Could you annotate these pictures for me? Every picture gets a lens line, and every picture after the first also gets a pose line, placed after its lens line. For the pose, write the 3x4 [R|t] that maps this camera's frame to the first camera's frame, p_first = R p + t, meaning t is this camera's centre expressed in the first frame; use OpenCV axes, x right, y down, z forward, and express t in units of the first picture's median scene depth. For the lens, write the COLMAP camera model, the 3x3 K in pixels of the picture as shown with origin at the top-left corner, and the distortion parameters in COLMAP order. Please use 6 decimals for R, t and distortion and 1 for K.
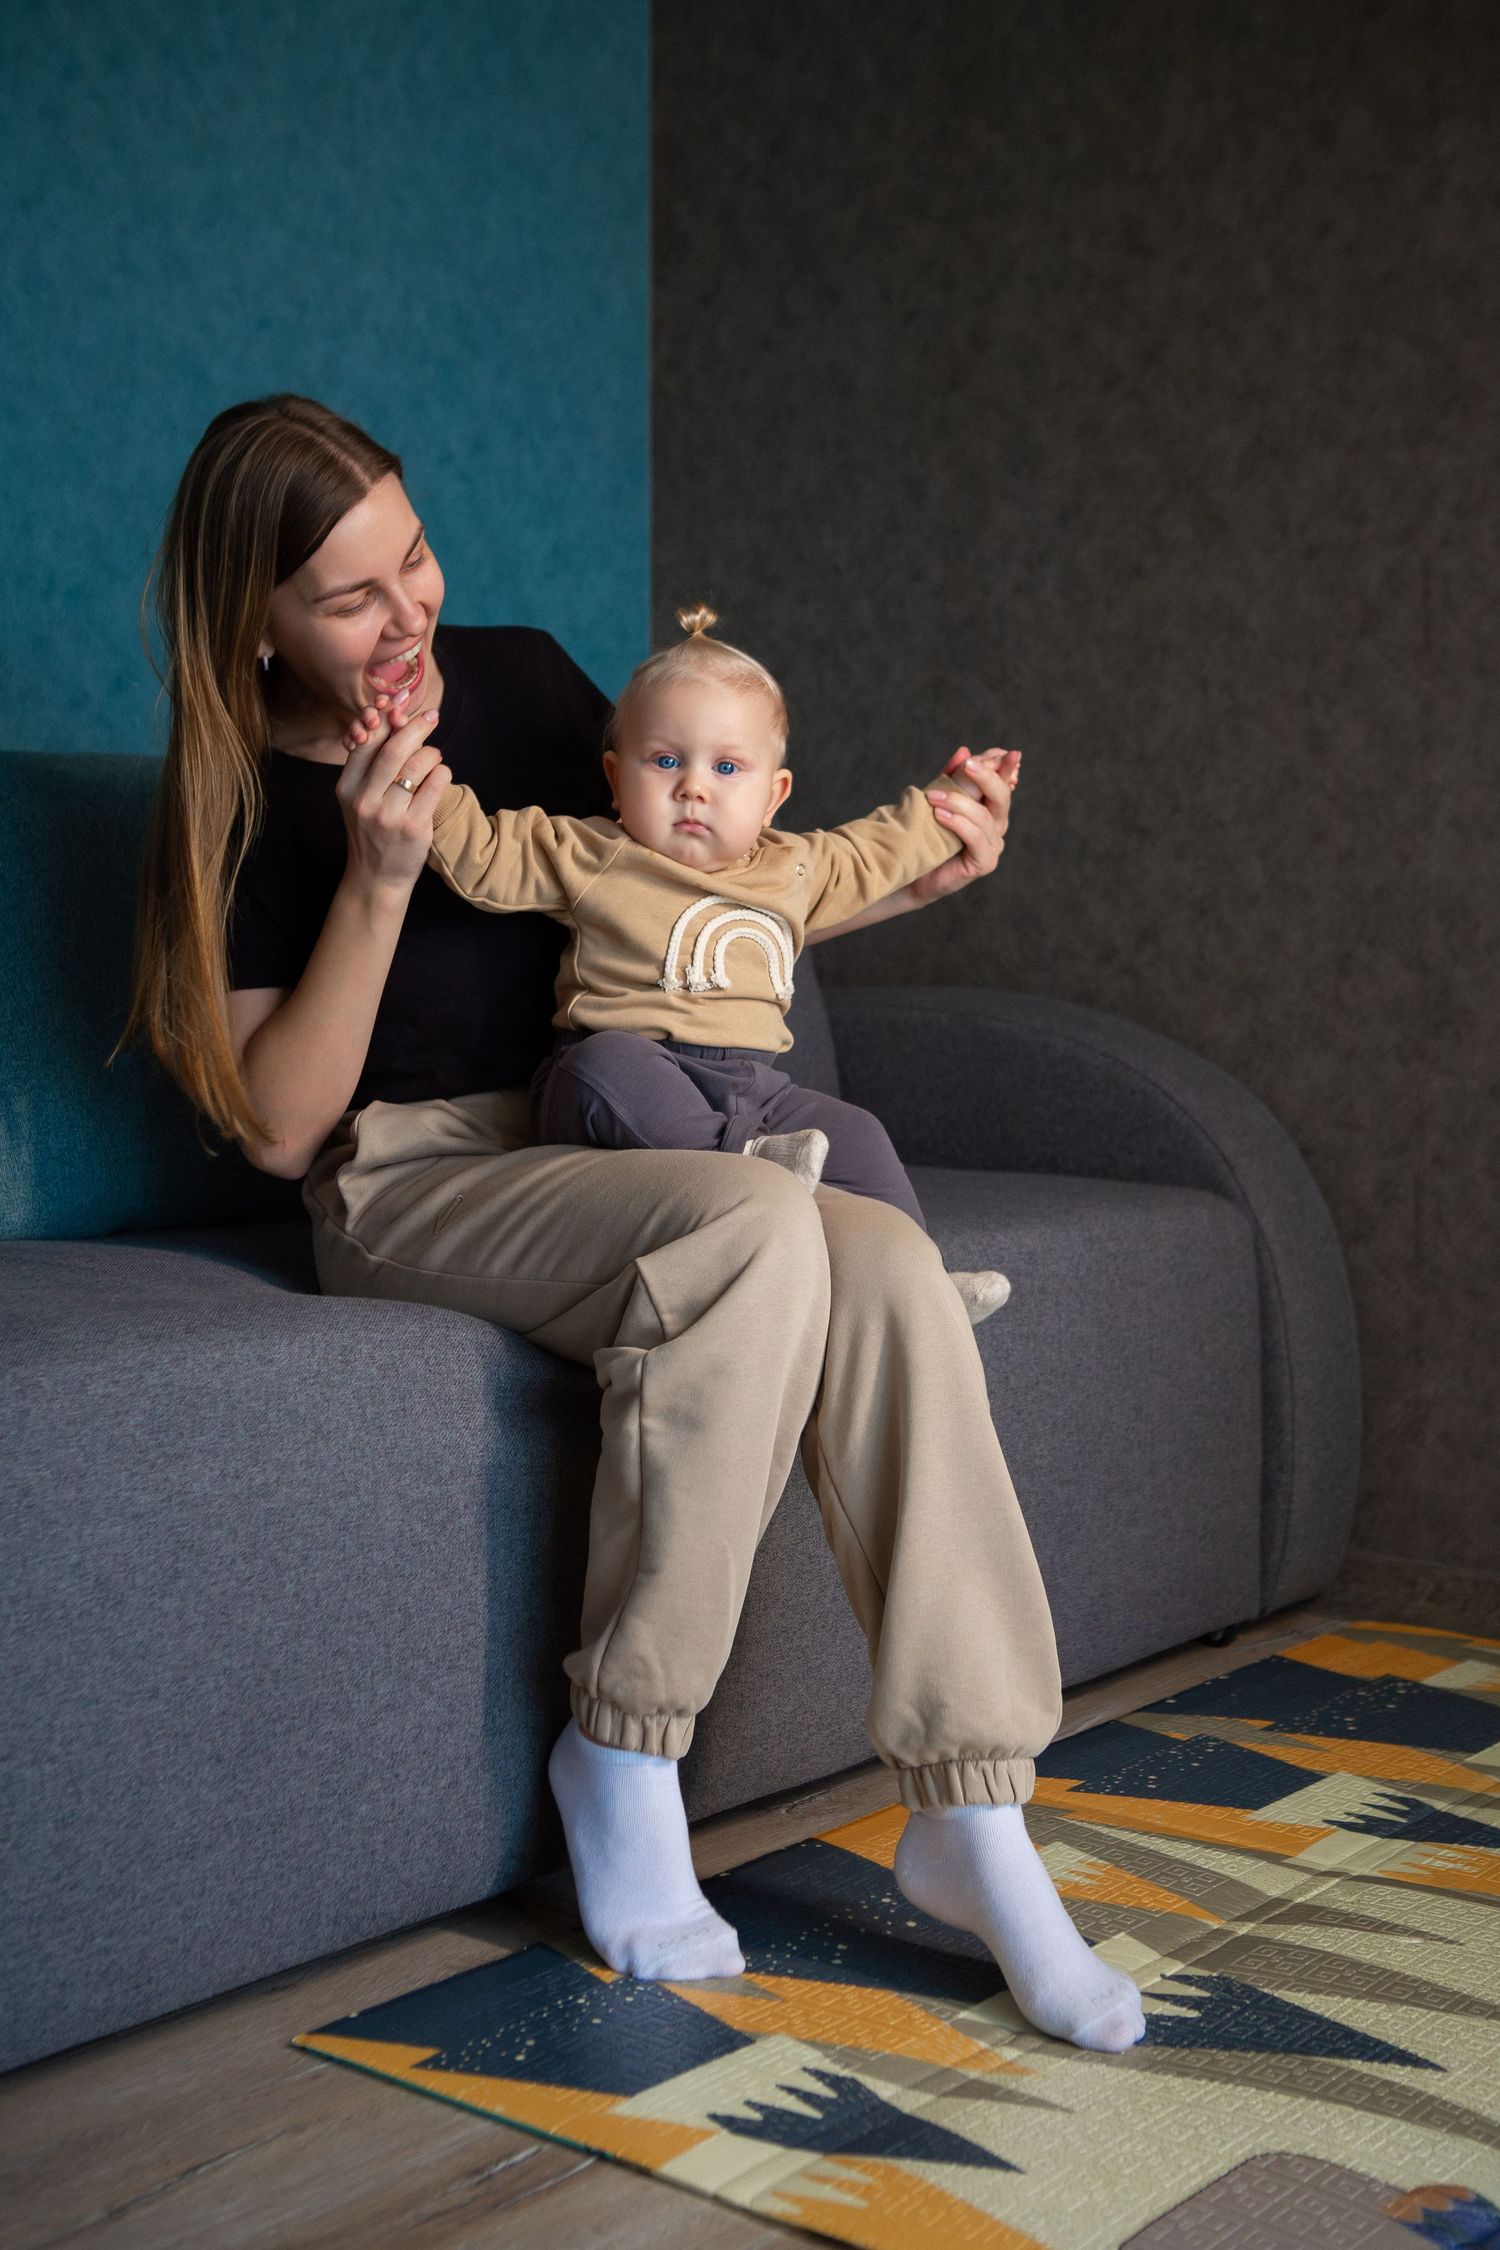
lens RADIAL K [[2896.6, 0, 743.1], [0, 2896.6, 1121.0], [0, 0, 1]] dist [-0.013195, 0.000000]
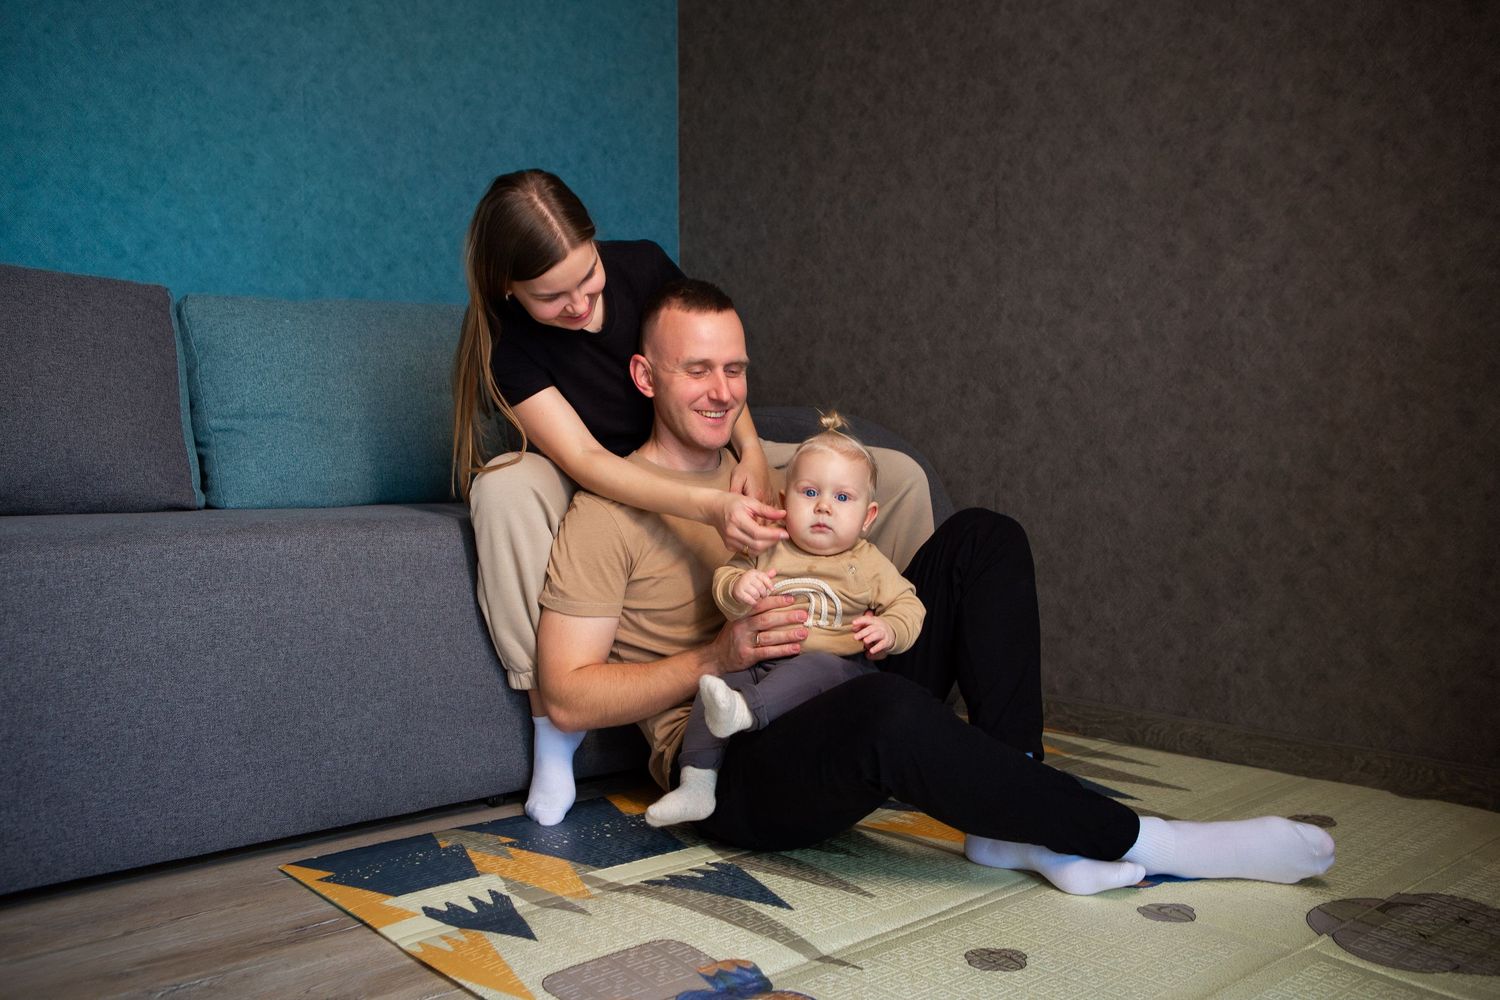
lens RADIAL K [[1339.0, 0, 751.0], [0, 1339.0, 498.4], [0, 0, 1]] dist [-0.041438, 0.057166]
pose [[0.985106, -0.000014, -0.171949, 0.250751], [-0.002899, 0.999856, -0.016692, 0.042967], [0.171924, 0.016942, 0.984964, 0.062807]]
